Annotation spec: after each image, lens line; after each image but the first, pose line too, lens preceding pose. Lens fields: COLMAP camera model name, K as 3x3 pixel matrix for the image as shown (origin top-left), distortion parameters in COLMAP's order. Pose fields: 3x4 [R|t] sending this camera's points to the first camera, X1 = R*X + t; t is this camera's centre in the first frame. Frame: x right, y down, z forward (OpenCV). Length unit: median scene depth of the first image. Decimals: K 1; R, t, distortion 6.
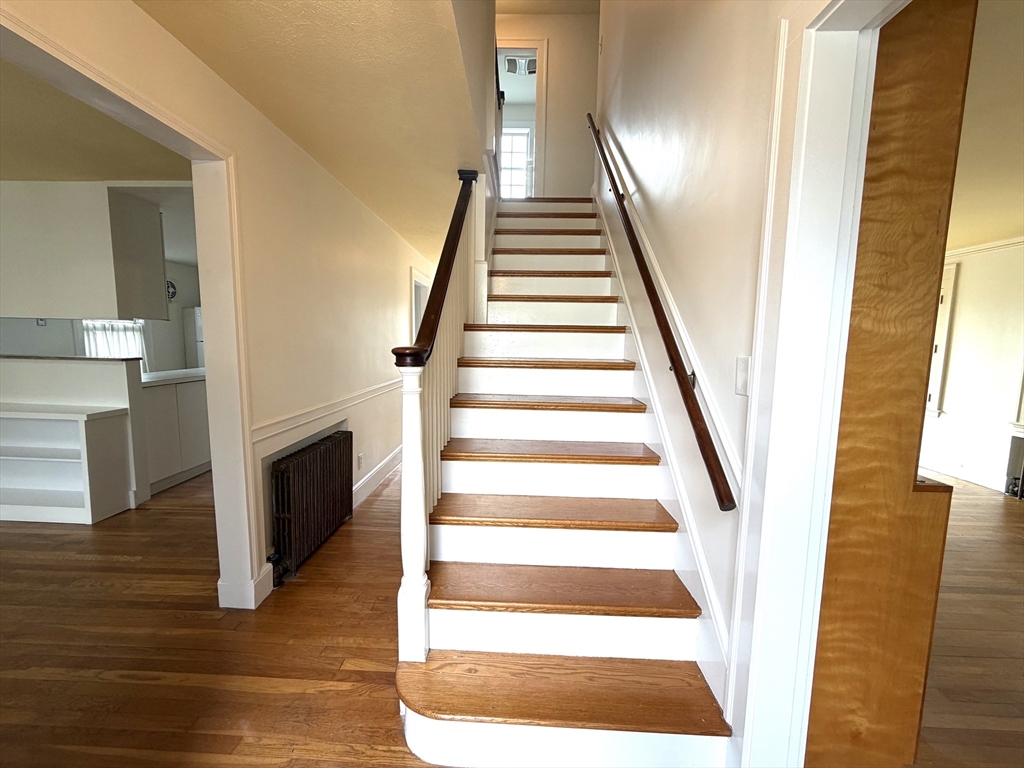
lens RADIAL K [[408.3, 0, 510.7], [0, 408.3, 383.5], [0, 0, 1]] dist [-0.000429, 0.000292]
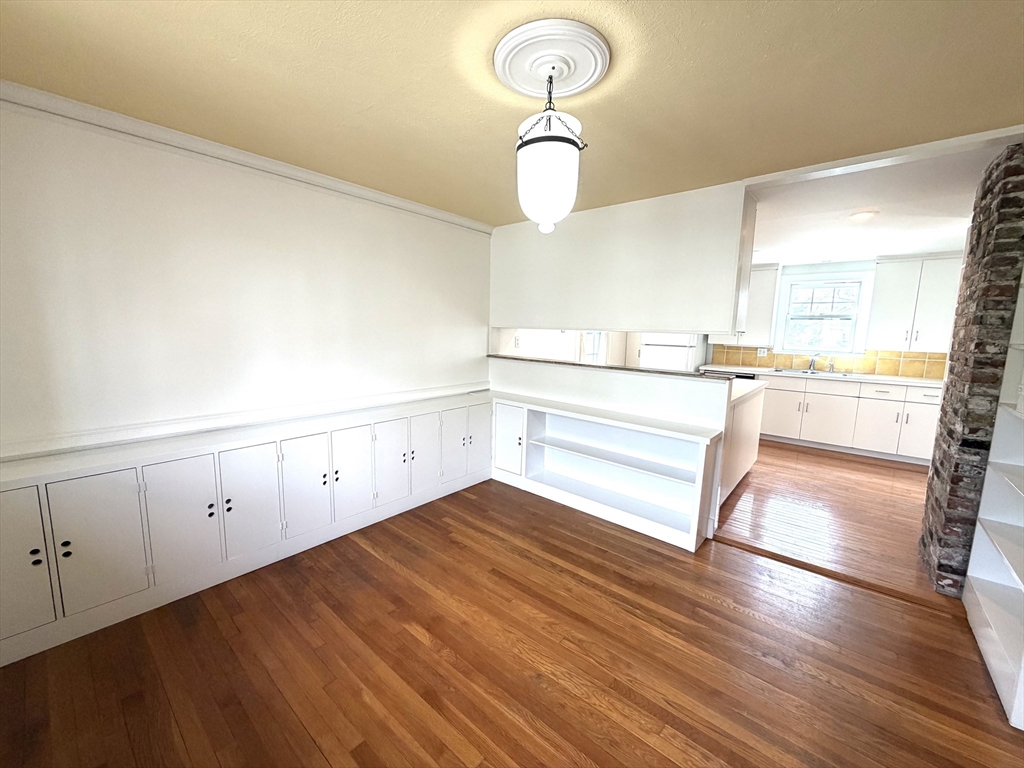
lens RADIAL K [[408.3, 0, 510.7], [0, 408.3, 383.5], [0, 0, 1]] dist [-0.000429, 0.000292]
pose [[0.773836, 0.086487, -0.627454, -0.776347], [-0.078192, 0.996100, 0.040867, -0.047711], [0.628541, 0.017437, 0.777581, -0.006014]]
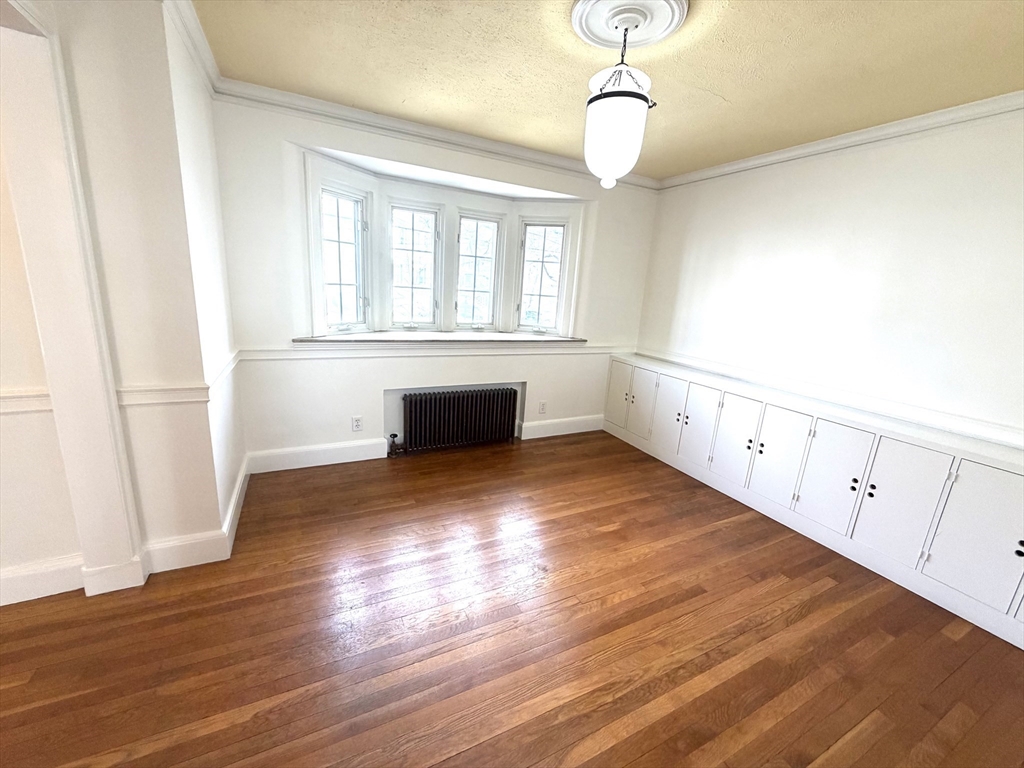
lens RADIAL K [[408.3, 0, 510.7], [0, 408.3, 383.5], [0, 0, 1]] dist [-0.000429, 0.000292]
pose [[-0.878901, 0.037636, -0.475517, -0.696617], [-0.132556, 0.938346, 0.319273, -0.132895], [0.458216, 0.343642, -0.819724, 0.914420]]
